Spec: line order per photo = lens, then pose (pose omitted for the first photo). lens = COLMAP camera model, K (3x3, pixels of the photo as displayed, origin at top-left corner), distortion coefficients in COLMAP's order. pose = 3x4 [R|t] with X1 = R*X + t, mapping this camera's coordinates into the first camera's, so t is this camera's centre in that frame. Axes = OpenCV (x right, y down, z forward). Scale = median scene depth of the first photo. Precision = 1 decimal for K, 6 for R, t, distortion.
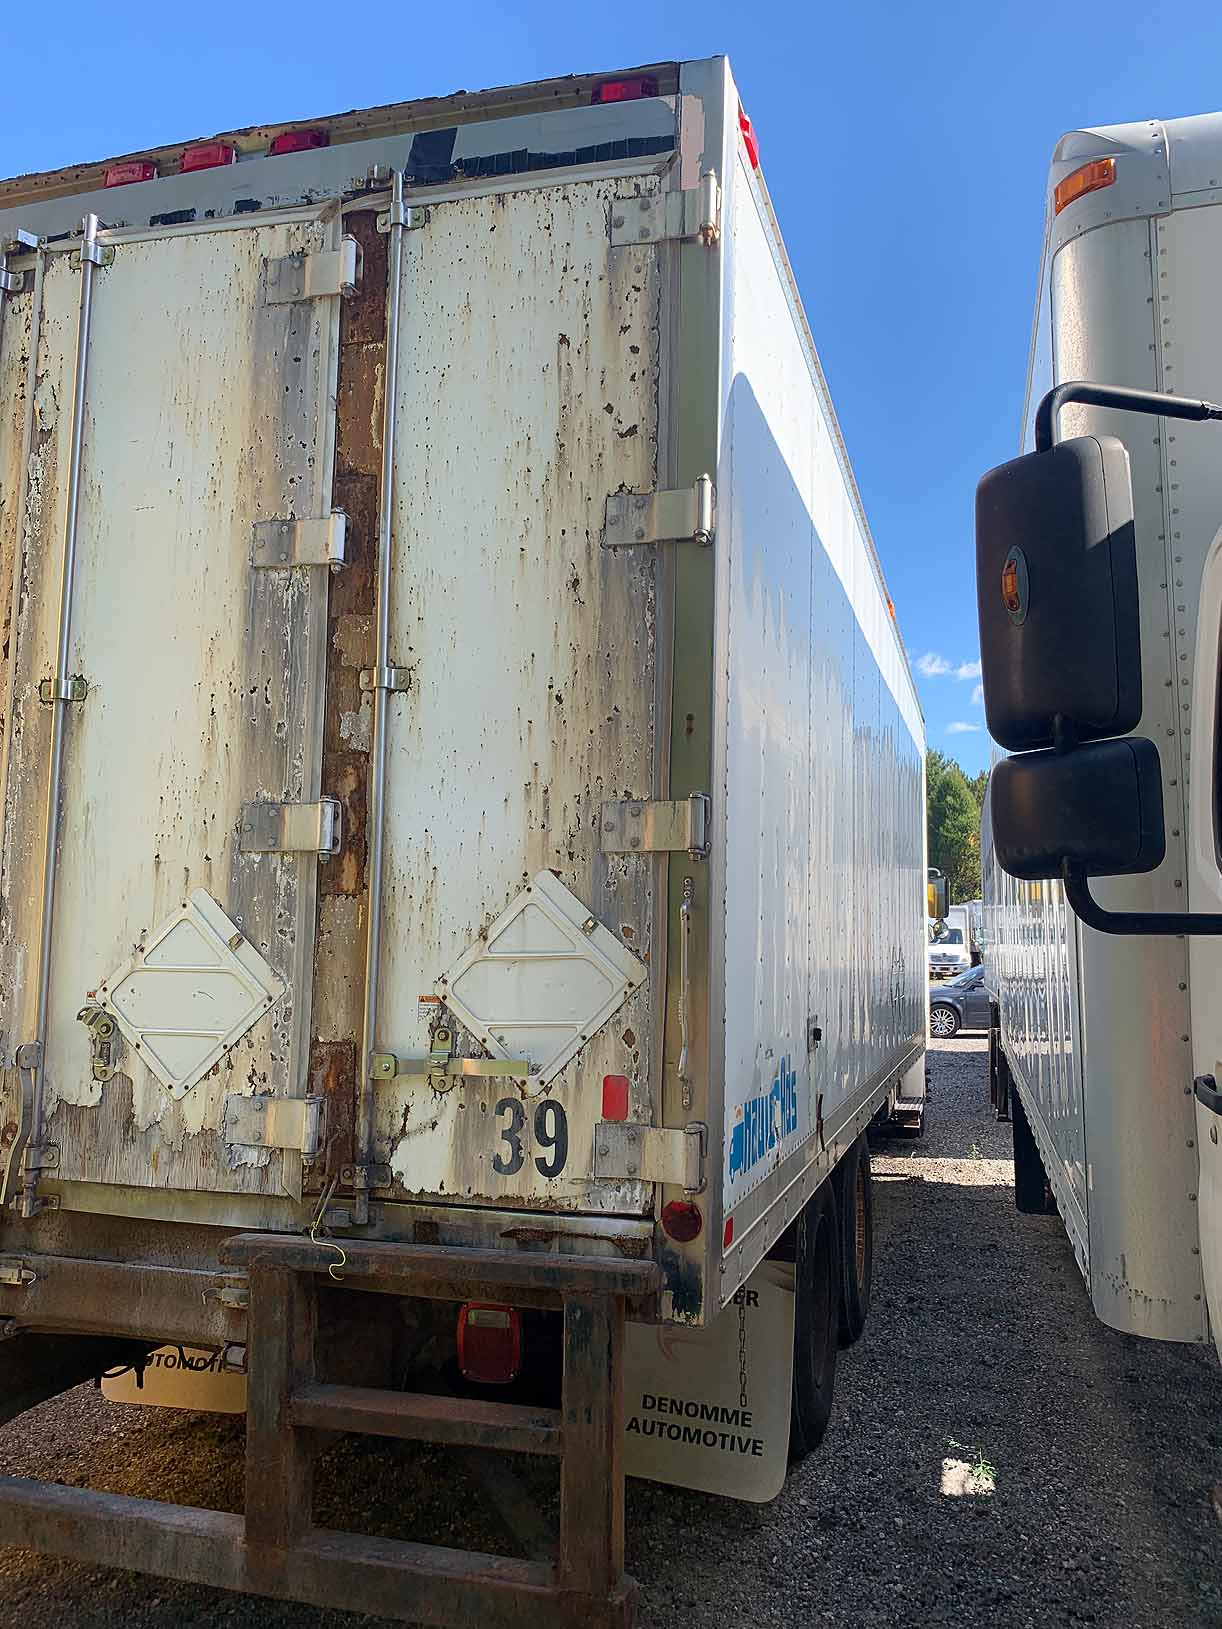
lens RADIAL K [[1287.8, 0, 641.3], [0, 1287.8, 815.6], [0, 0, 1]] dist [0.039006, -0.089585]
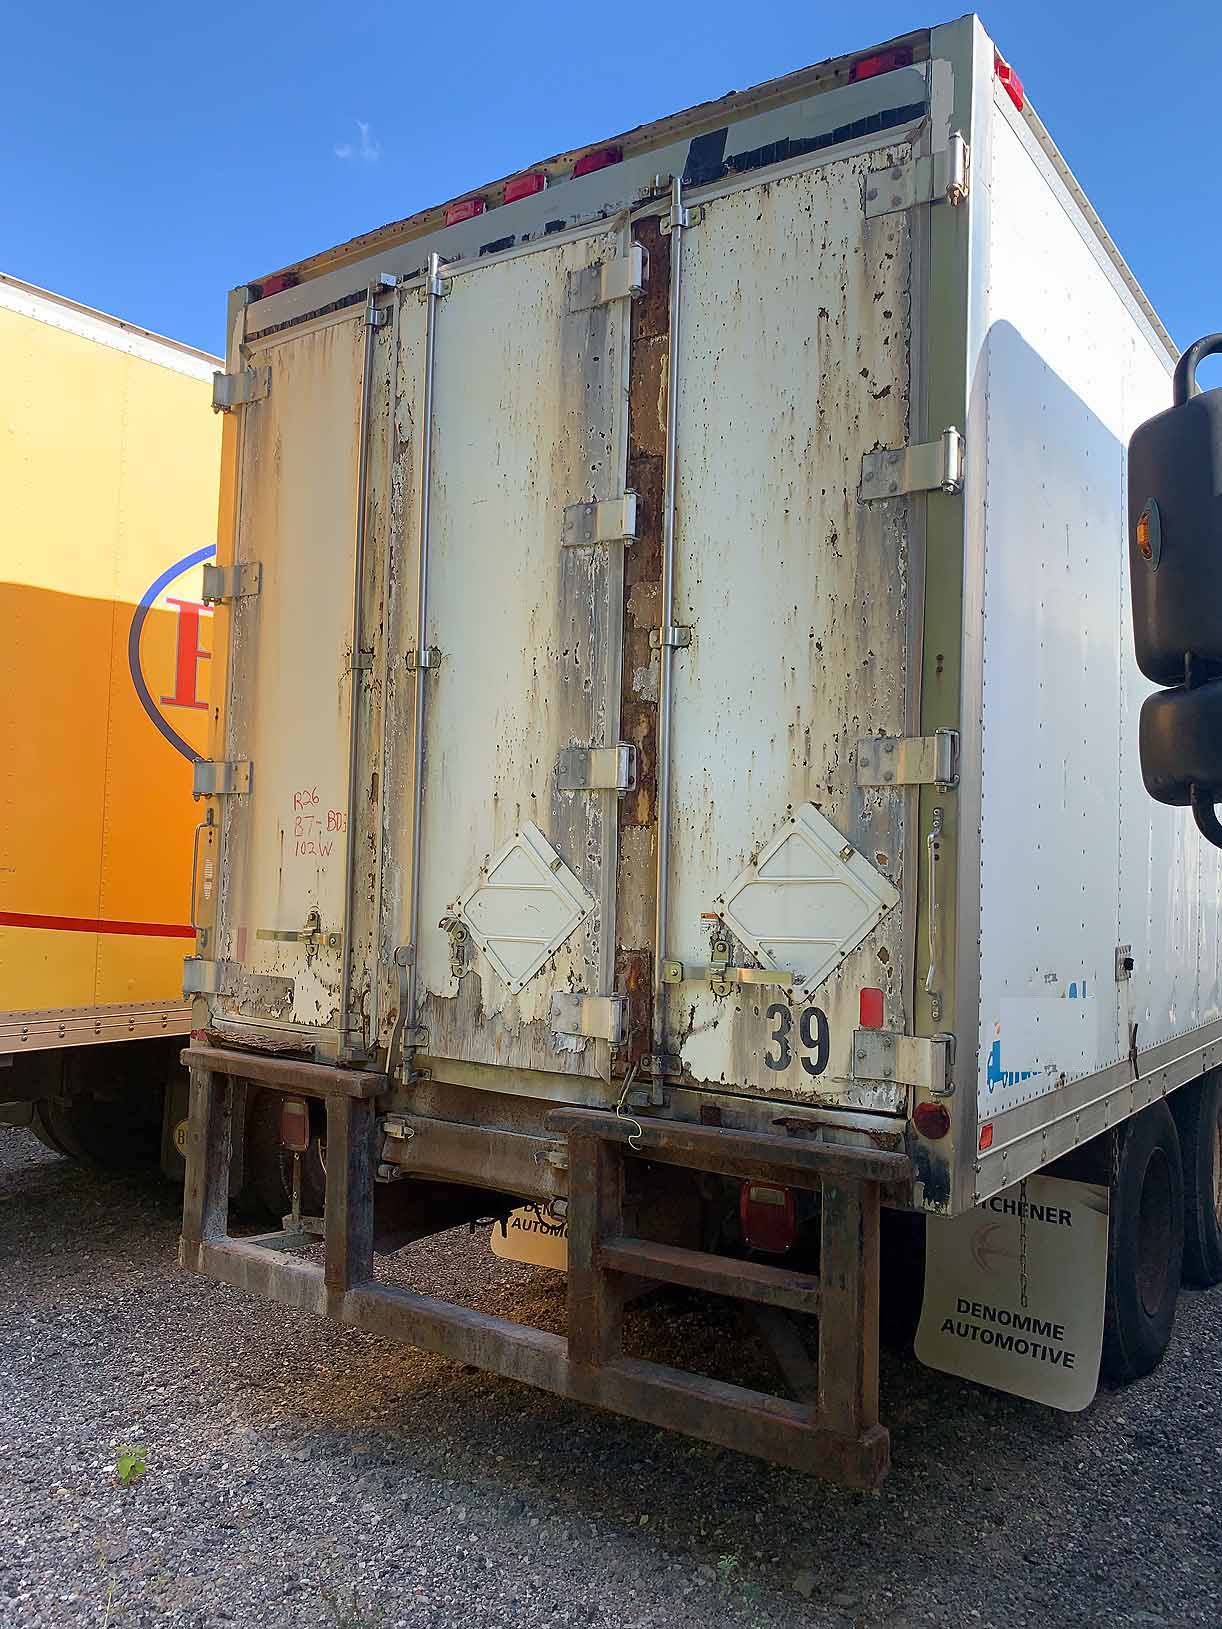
lens RADIAL K [[1303.3, 0, 611.0], [0, 1303.3, 814.5], [0, 0, 1]] dist [0.040832, -0.091054]
pose [[0.943210, -0.007576, -0.332111, 0.134319], [0.024166, 0.998656, 0.045853, -0.003118], [0.331318, -0.051275, 0.942125, -0.114046]]
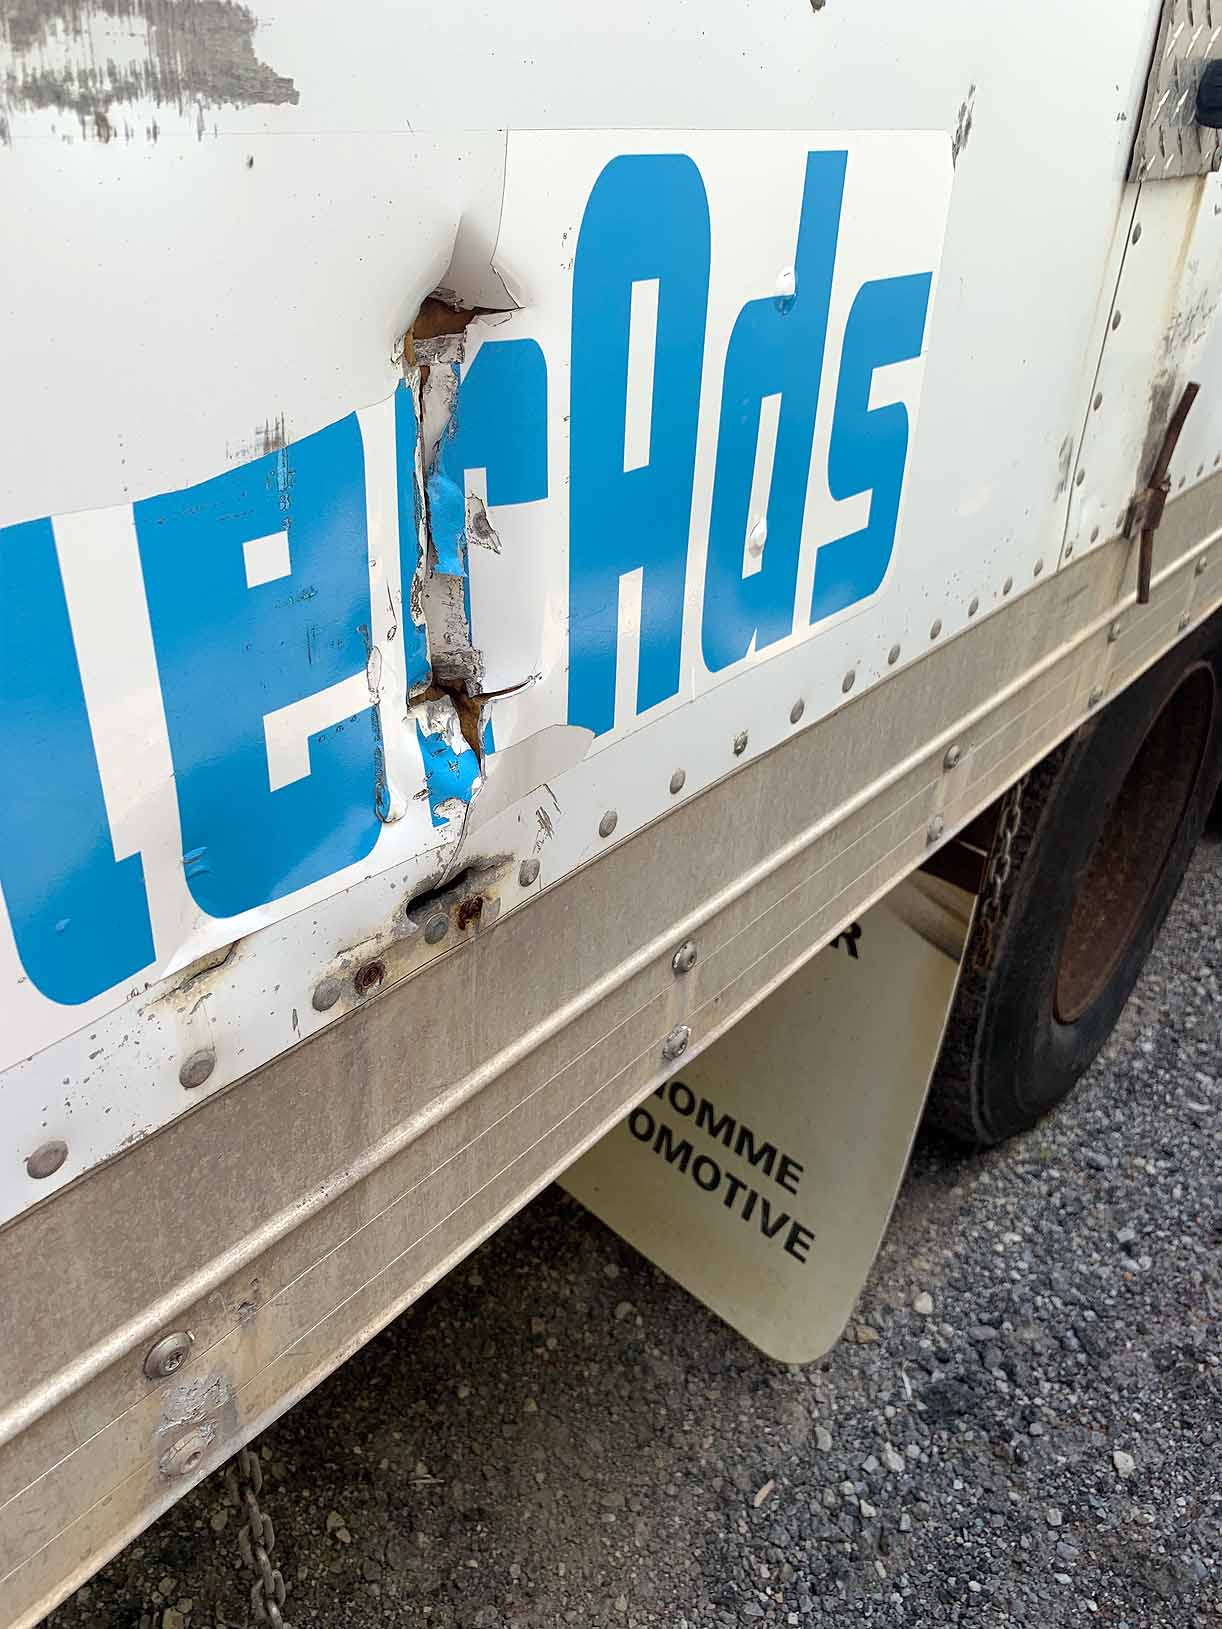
lens RADIAL K [[1287.8, 0, 641.3], [0, 1287.8, 815.6], [0, 0, 1]] dist [0.039006, -0.089585]
pose [[0.925218, 0.221549, -0.308039, 0.195483], [0.000380, 0.811291, 0.584643, 0.199598], [0.379436, -0.541039, 0.750536, 1.050589]]
